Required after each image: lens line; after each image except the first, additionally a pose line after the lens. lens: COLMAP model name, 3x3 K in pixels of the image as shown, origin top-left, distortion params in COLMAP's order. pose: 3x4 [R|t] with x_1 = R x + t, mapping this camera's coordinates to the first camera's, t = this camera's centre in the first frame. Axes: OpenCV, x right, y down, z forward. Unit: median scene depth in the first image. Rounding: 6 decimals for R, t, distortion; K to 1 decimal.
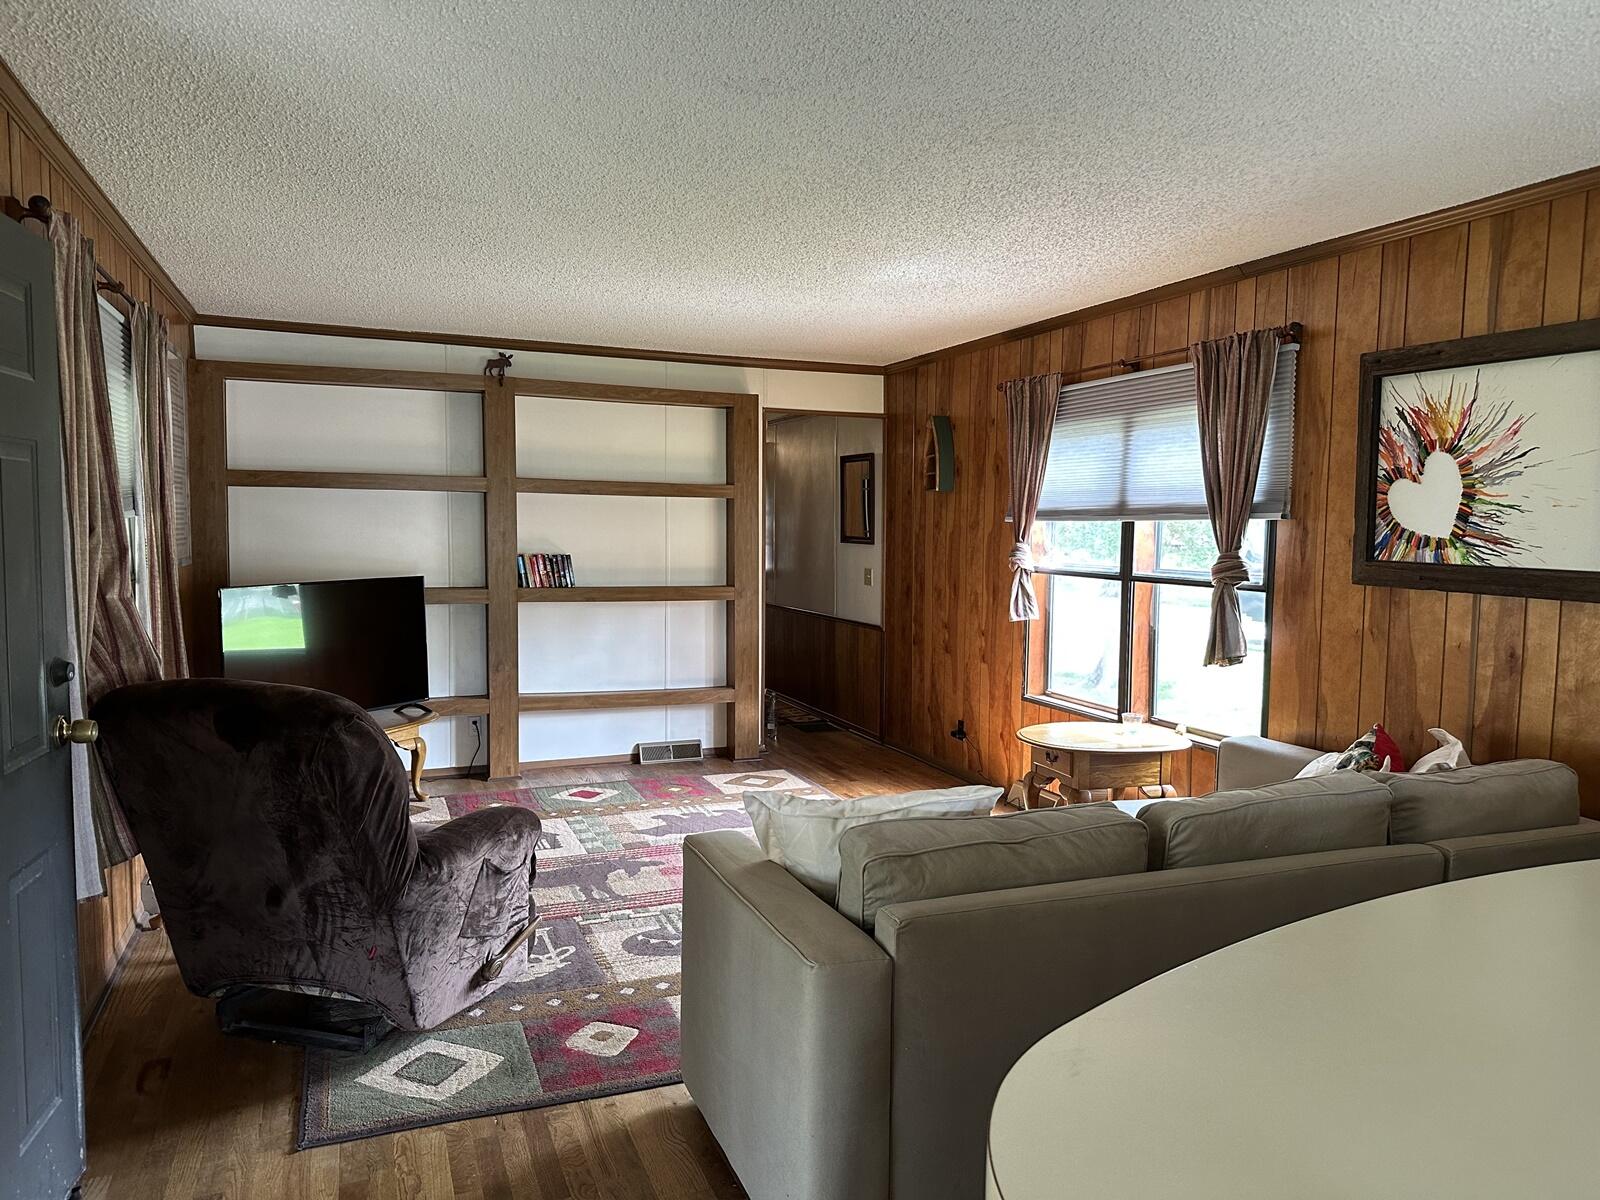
lens RADIAL K [[1106.0, 0, 799.8], [0, 1106.0, 623.4], [0, 0, 1]] dist [0.104388, -0.175682]
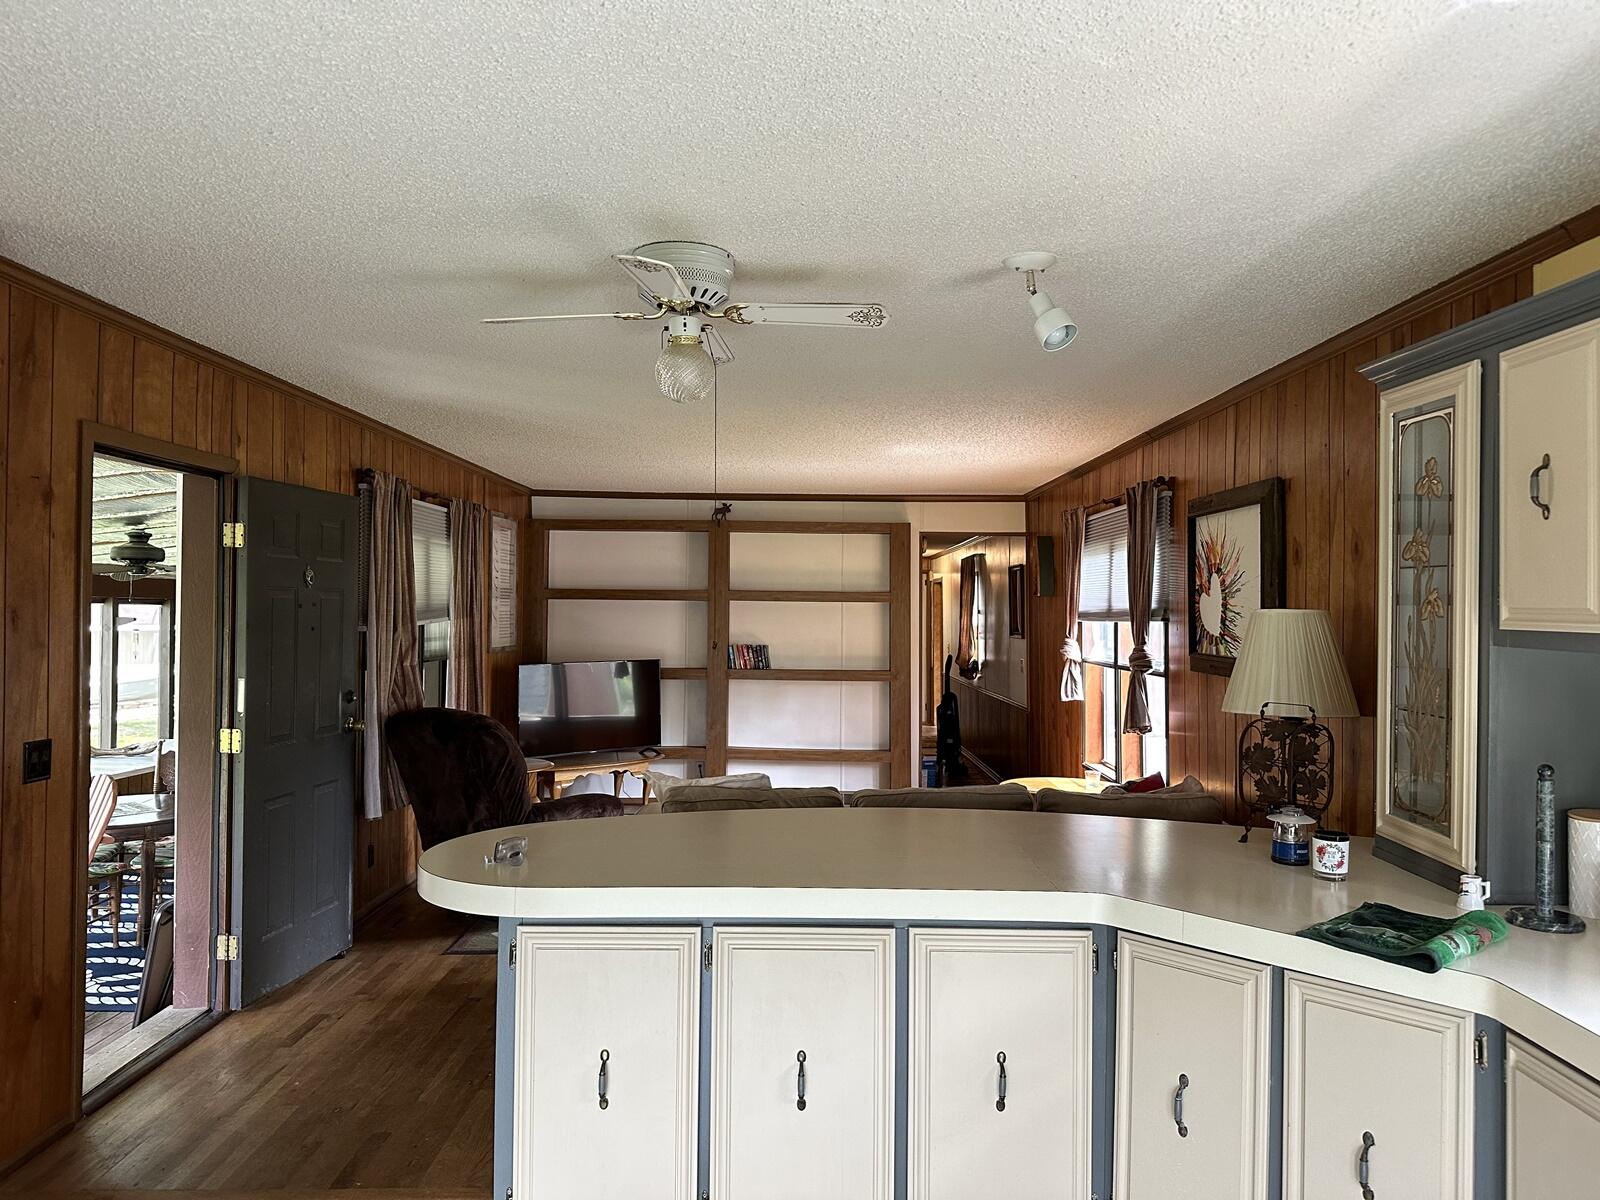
lens RADIAL K [[1106.0, 0, 799.8], [0, 1106.0, 623.4], [0, 0, 1]] dist [0.104388, -0.175682]
pose [[0.926515, -0.000049, -0.376258, 0.371054], [-0.031887, 0.996392, -0.078649, 0.018079], [0.374905, 0.084867, 0.923171, -0.260633]]
